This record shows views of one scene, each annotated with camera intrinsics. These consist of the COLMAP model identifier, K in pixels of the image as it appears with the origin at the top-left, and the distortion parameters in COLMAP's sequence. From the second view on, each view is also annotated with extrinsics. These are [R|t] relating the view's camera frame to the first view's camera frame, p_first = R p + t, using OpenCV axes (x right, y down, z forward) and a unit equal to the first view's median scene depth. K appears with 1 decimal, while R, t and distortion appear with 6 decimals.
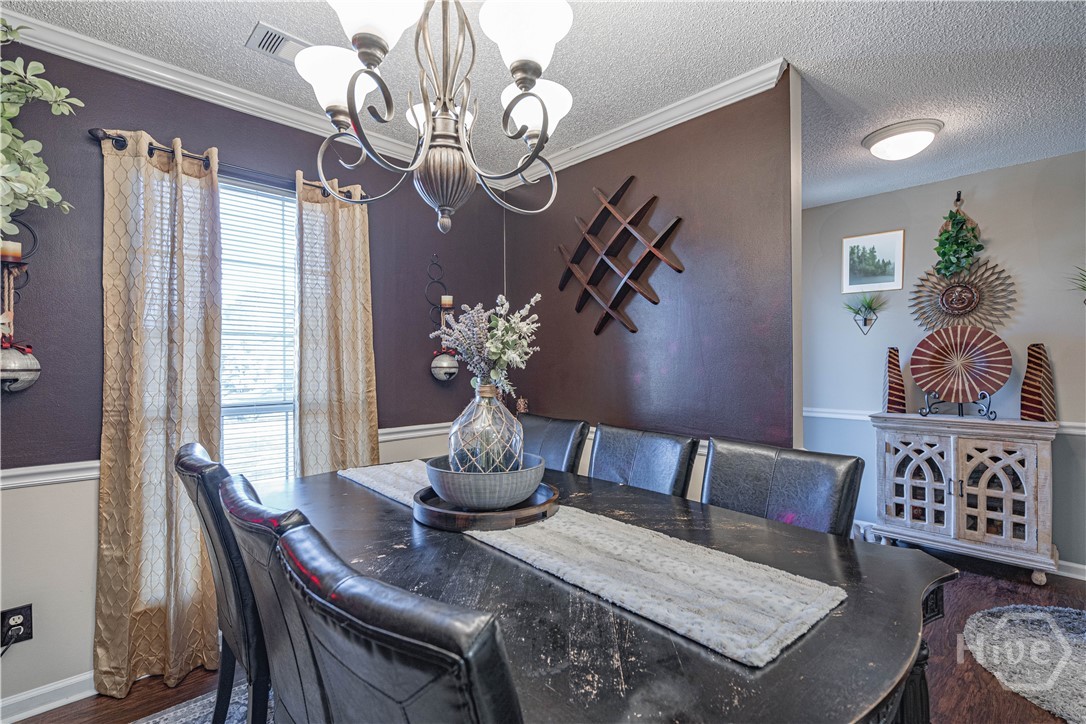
lens RADIAL K [[491.4, 0, 547.3], [0, 491.4, 359.3], [0, 0, 1]] dist [-0.007128, -0.001867]
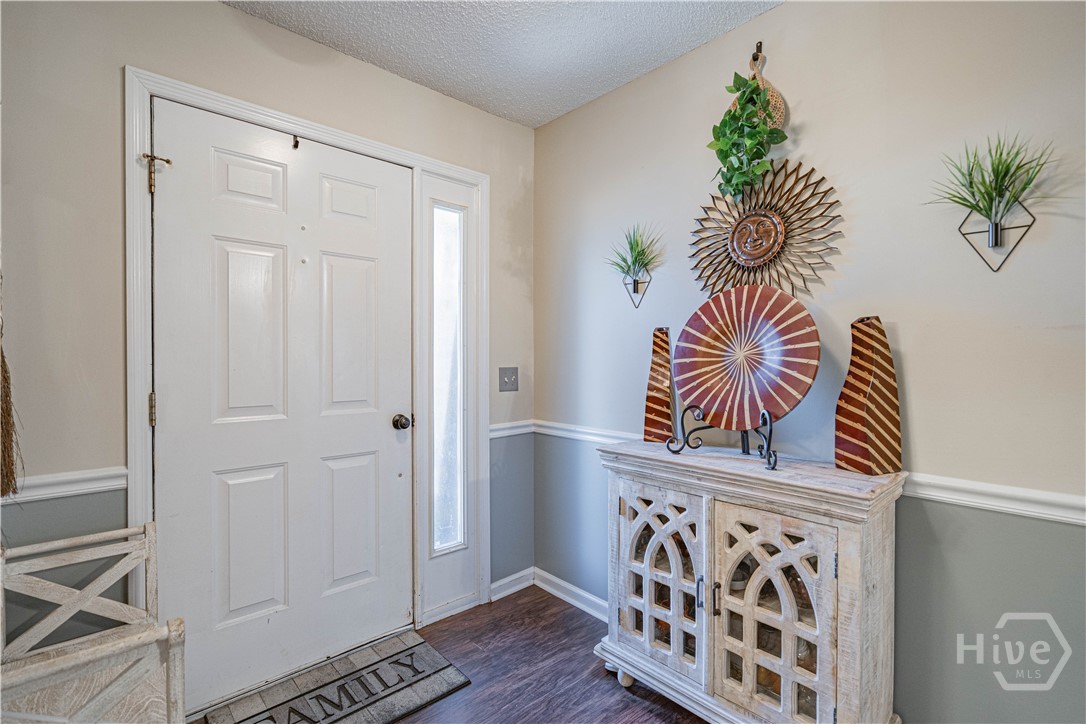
lens RADIAL K [[491.4, 0, 541.5], [0, 491.4, 359.4], [0, 0, 1]] dist [-0.007128, -0.001867]
pose [[0.999881, 0.009361, -0.012289, 0.671615], [-0.009230, 0.999901, 0.010663, 0.009345], [0.012388, -0.010548, 0.999868, 0.489070]]
